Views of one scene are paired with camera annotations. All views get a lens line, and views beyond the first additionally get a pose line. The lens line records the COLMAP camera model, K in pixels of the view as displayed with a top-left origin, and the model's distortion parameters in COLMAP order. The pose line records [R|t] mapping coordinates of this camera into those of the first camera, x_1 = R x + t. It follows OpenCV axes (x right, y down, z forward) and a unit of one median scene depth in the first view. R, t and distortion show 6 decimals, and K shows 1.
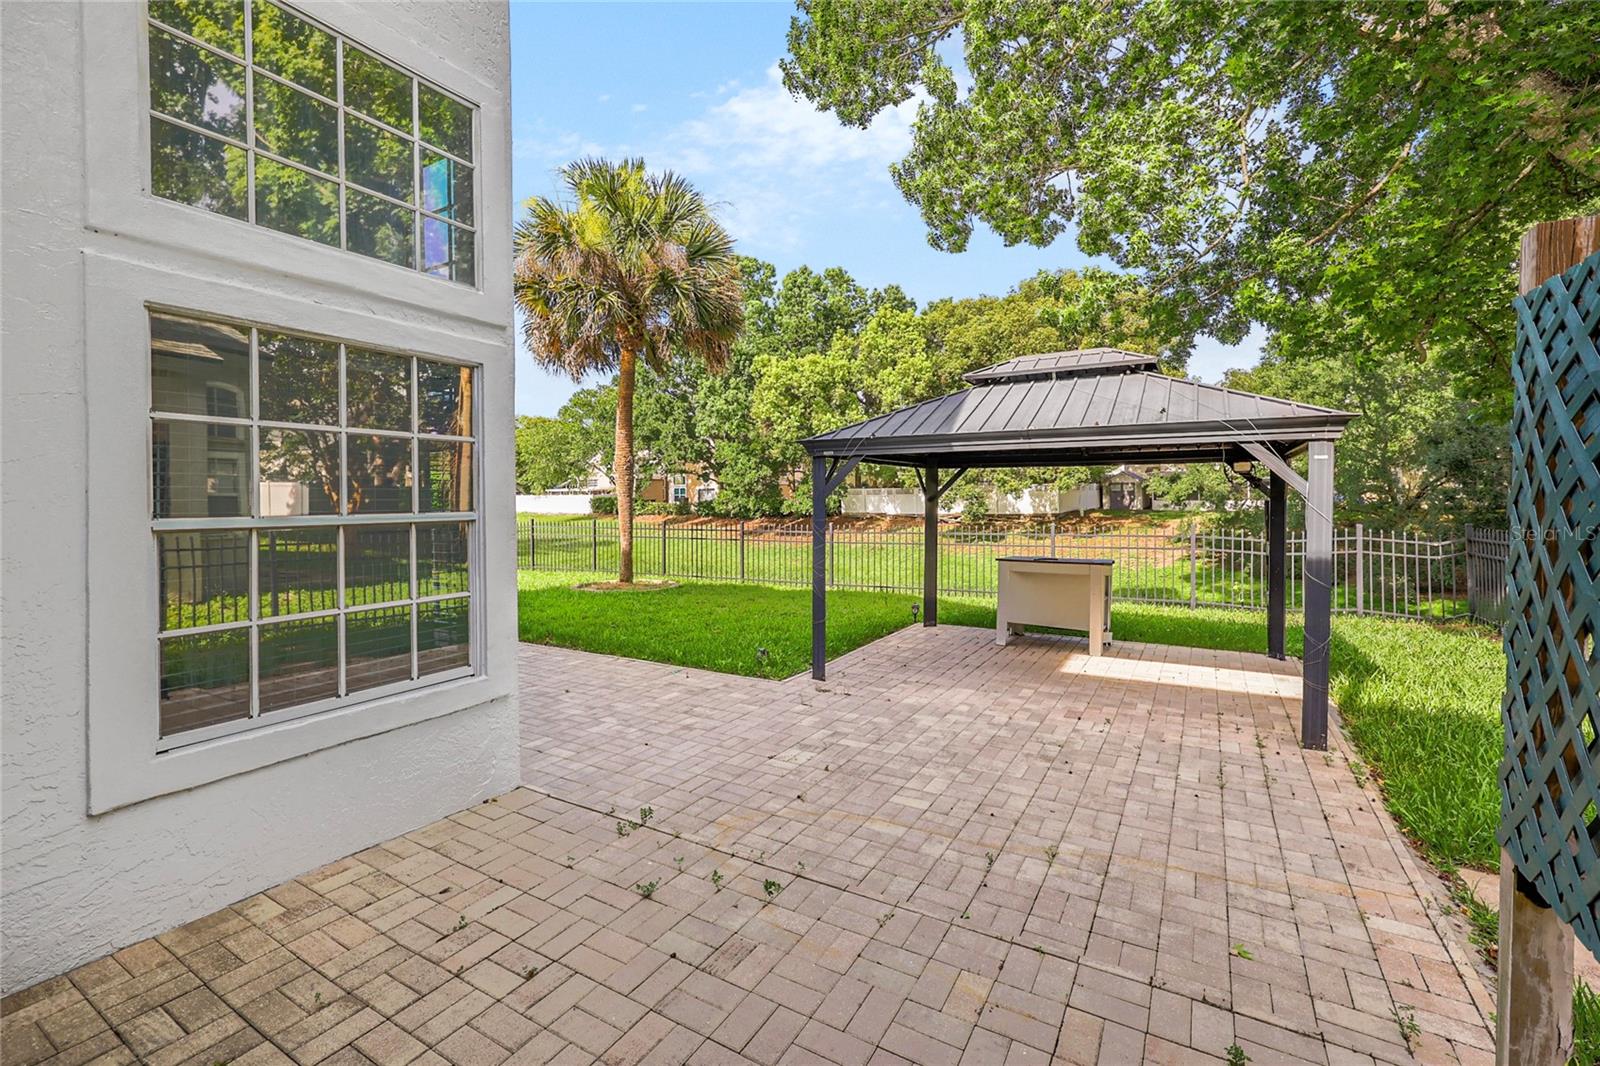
lens RADIAL K [[681.9, 0, 801.7], [0, 681.9, 514.3], [0, 0, 1]] dist [0.001610, 0.000229]
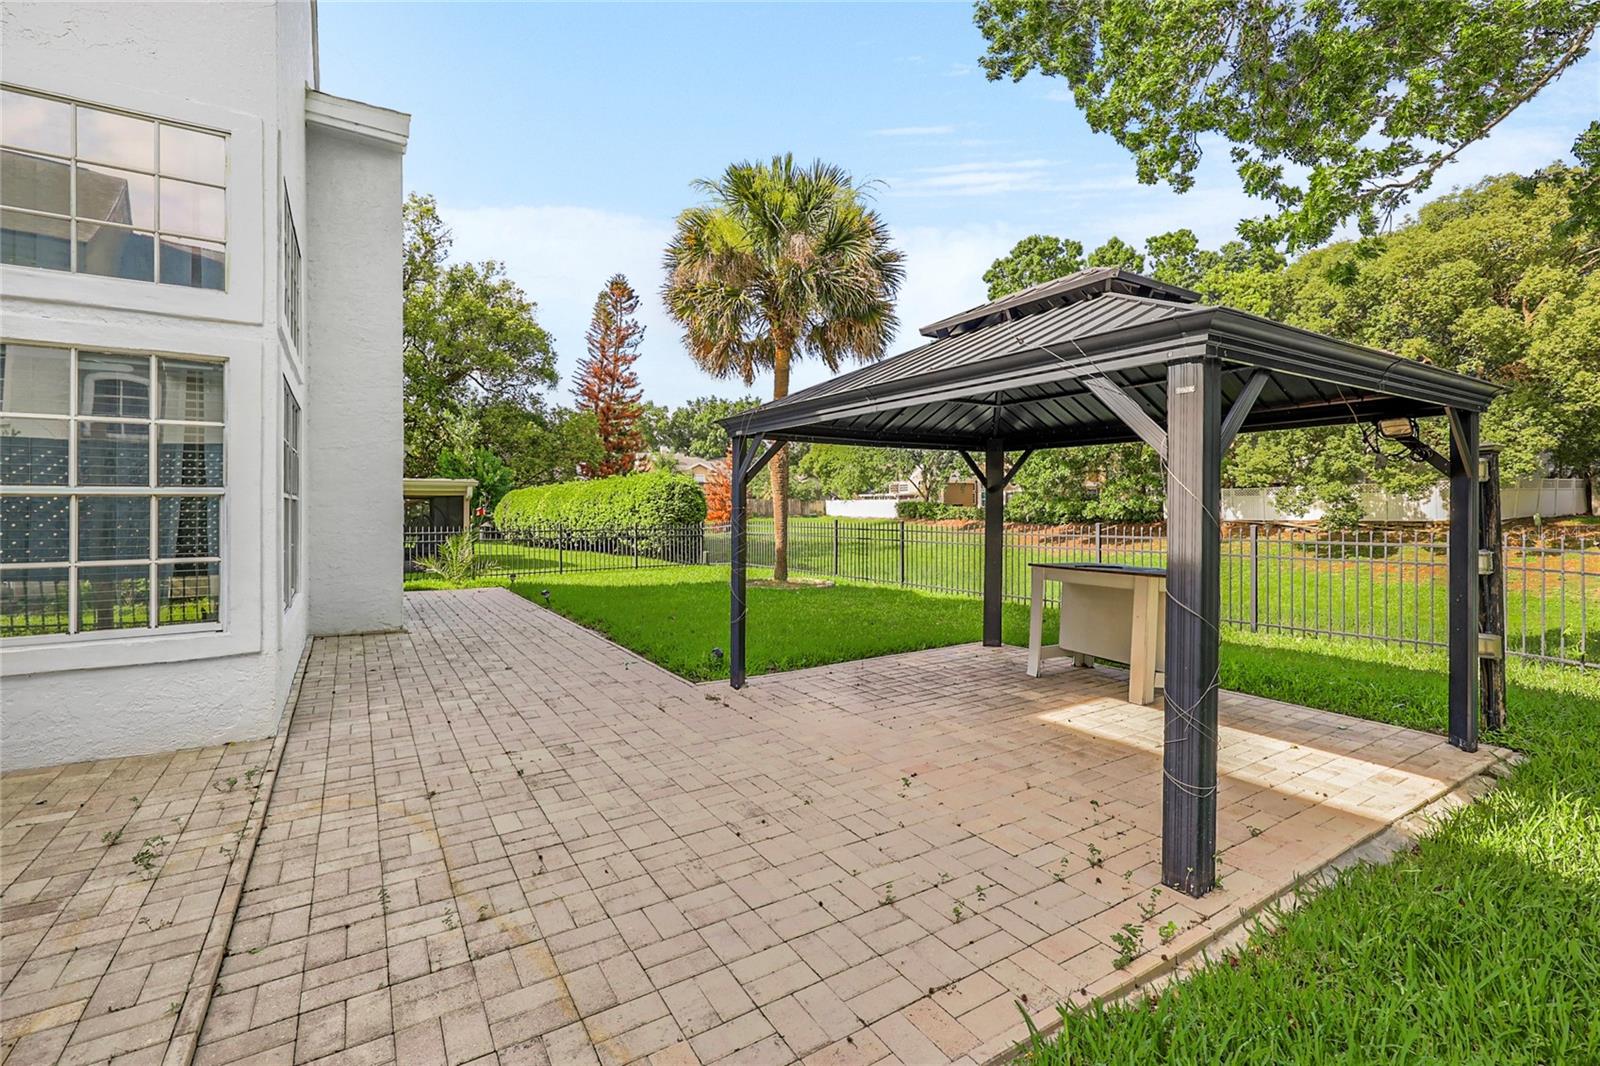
lens RADIAL K [[698.0, 0, 798.7], [0, 698.0, 505.3], [0, 0, 1]] dist [0.004742, 0.000457]
pose [[0.890703, 0.000734, -0.454586, 0.579850], [-0.010360, 0.999772, -0.018684, 0.024560], [0.454468, 0.021352, 0.890507, 0.249989]]
